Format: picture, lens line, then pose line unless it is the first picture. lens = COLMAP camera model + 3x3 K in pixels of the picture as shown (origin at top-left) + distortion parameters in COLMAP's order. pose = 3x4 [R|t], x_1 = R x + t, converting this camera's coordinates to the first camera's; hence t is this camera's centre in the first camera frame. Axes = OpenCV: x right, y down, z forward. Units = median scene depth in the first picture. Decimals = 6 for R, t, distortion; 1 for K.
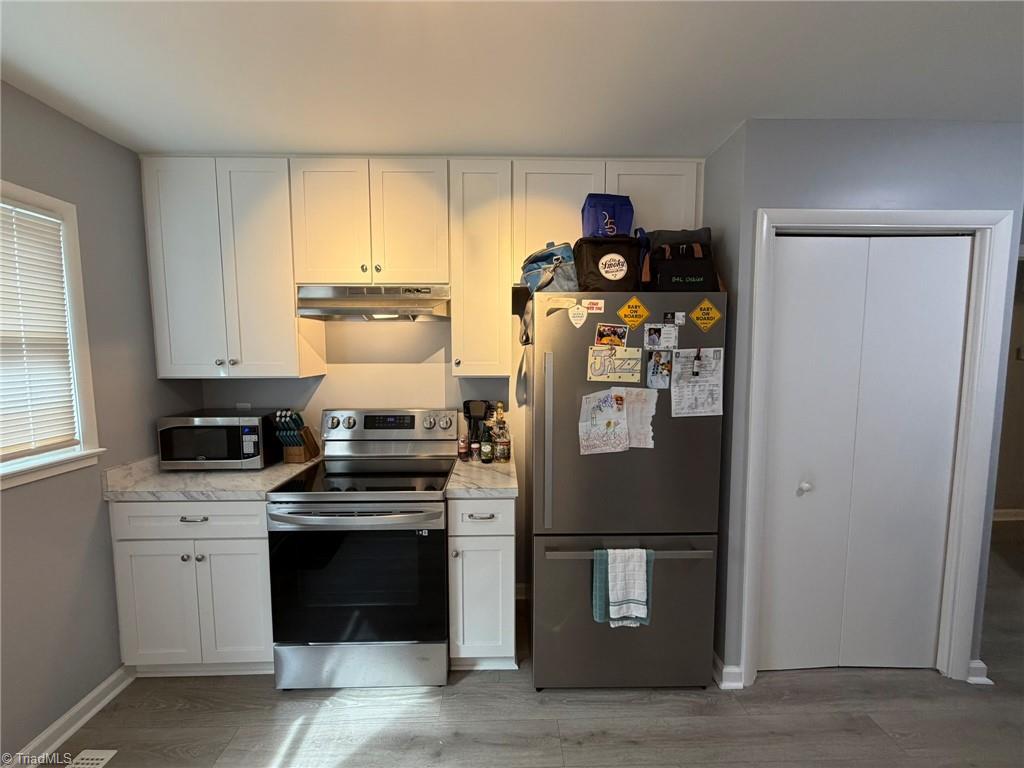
lens RADIAL K [[416.0, 0, 515.5], [0, 416.0, 385.6], [0, 0, 1]] dist [-0.001778, -0.000333]
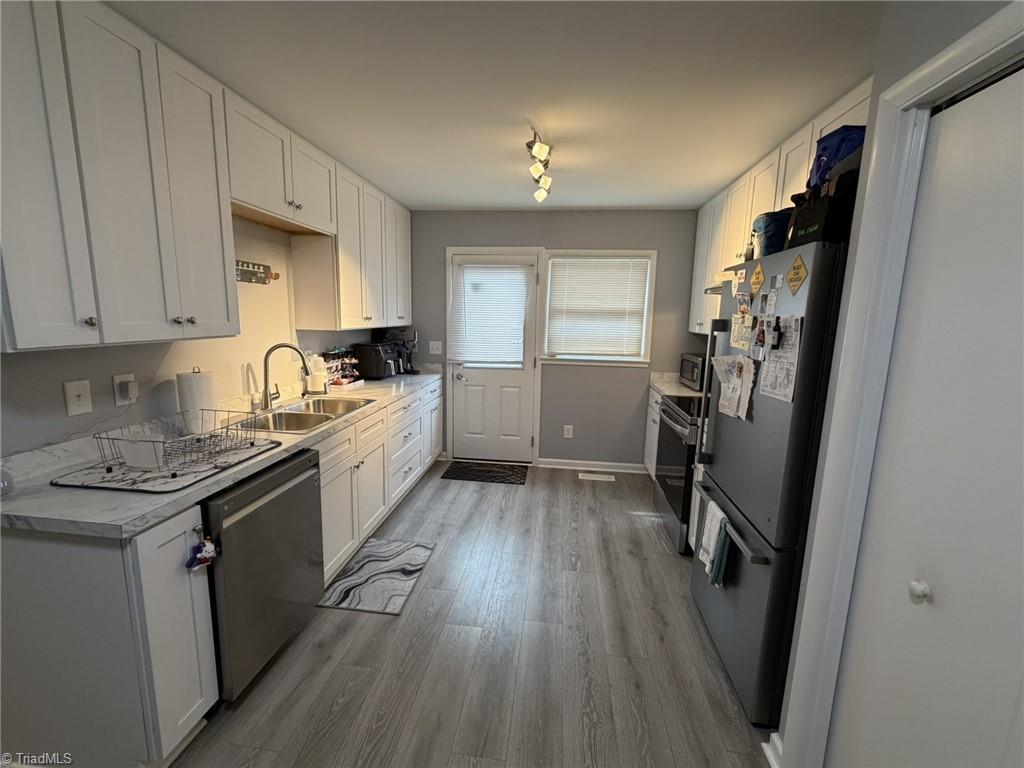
lens RADIAL K [[416.0, 0, 507.5], [0, 416.0, 385.3], [0, 0, 1]] dist [-0.001778, -0.000333]
pose [[-0.153411, 0.167086, -0.973934, 1.286938], [-0.102897, 0.977542, 0.183913, -0.049117], [0.982791, 0.128429, -0.132773, 0.559470]]
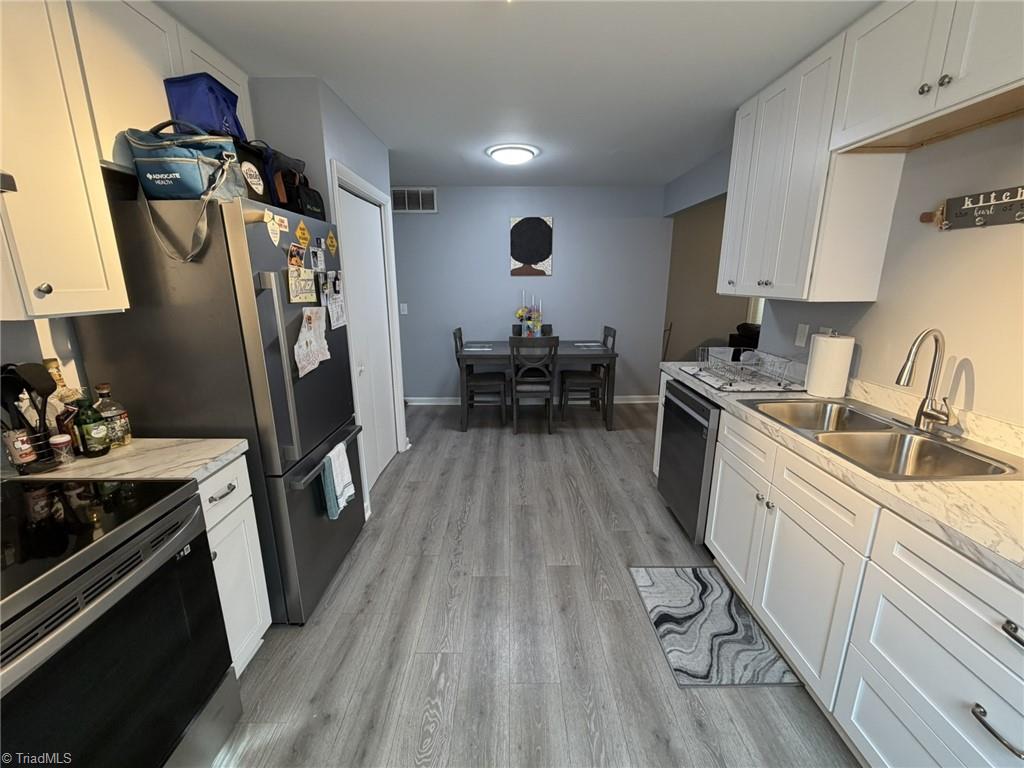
lens RADIAL K [[416.0, 0, 514.5], [0, 416.0, 387.4], [0, 0, 1]] dist [-0.001778, -0.000333]
pose [[0.015052, -0.251878, 0.967642, -0.788152], [0.086254, 0.964471, 0.249711, -0.017705], [-0.996159, 0.079705, 0.036243, 0.433318]]
